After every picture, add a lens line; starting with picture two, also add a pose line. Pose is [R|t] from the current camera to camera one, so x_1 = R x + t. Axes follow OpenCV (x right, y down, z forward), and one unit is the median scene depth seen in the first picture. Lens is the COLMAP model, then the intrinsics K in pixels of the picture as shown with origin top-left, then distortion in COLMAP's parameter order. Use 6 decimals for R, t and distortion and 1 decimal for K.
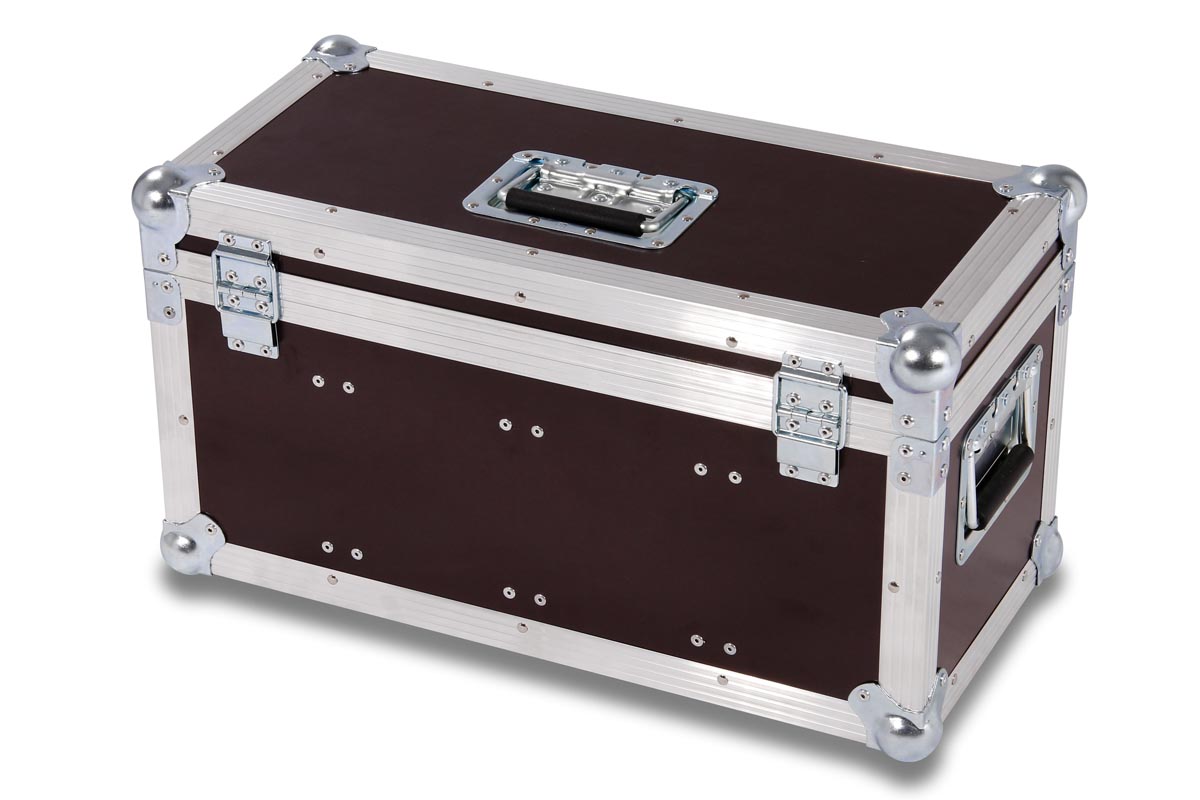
lens RADIAL K [[3341.8, 0, 597.3], [0, 3341.8, 401.9], [0, 0, 1]] dist [0.311589, 0.000000]
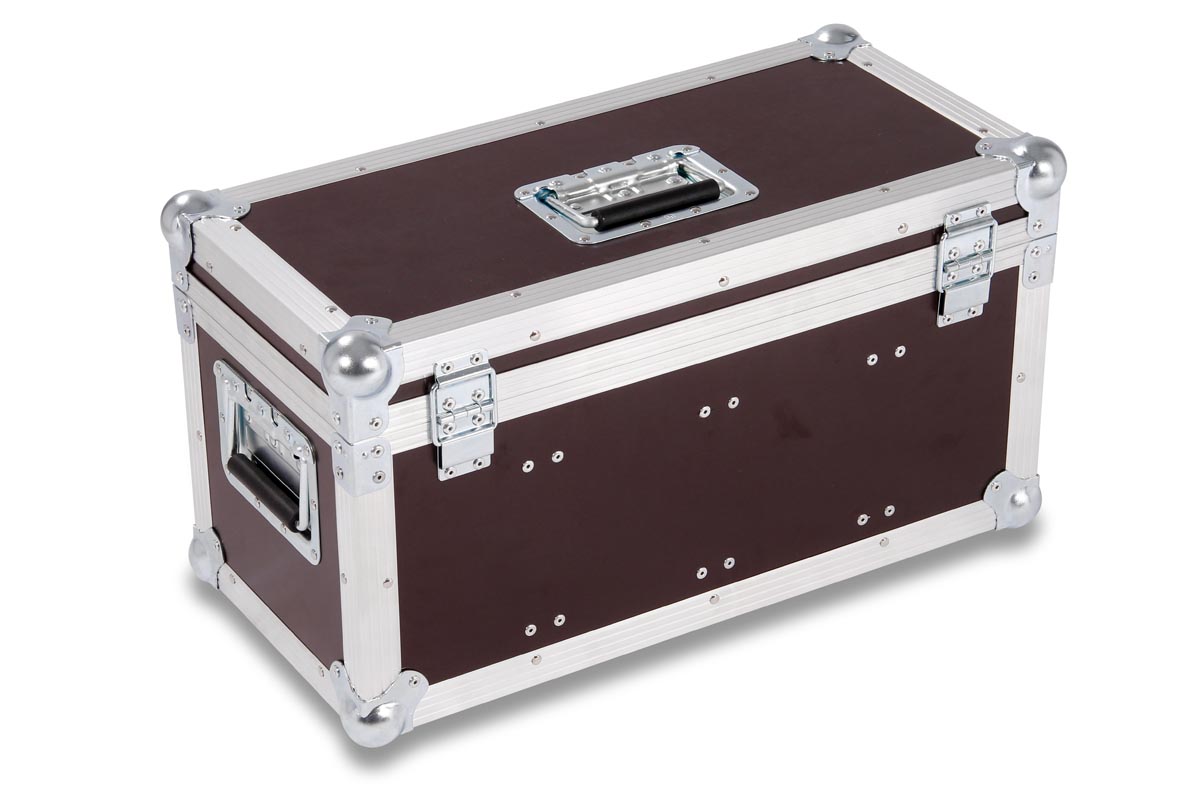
lens RADIAL K [[3341.8, 0, 595.1], [0, 3341.8, 402.3], [0, 0, 1]] dist [0.311589, 0.000000]
pose [[0.553450, -0.397481, 0.731917, -0.812440], [0.423465, 0.891005, 0.163667, -0.182210], [-0.717196, 0.219360, 0.661446, 0.312584]]
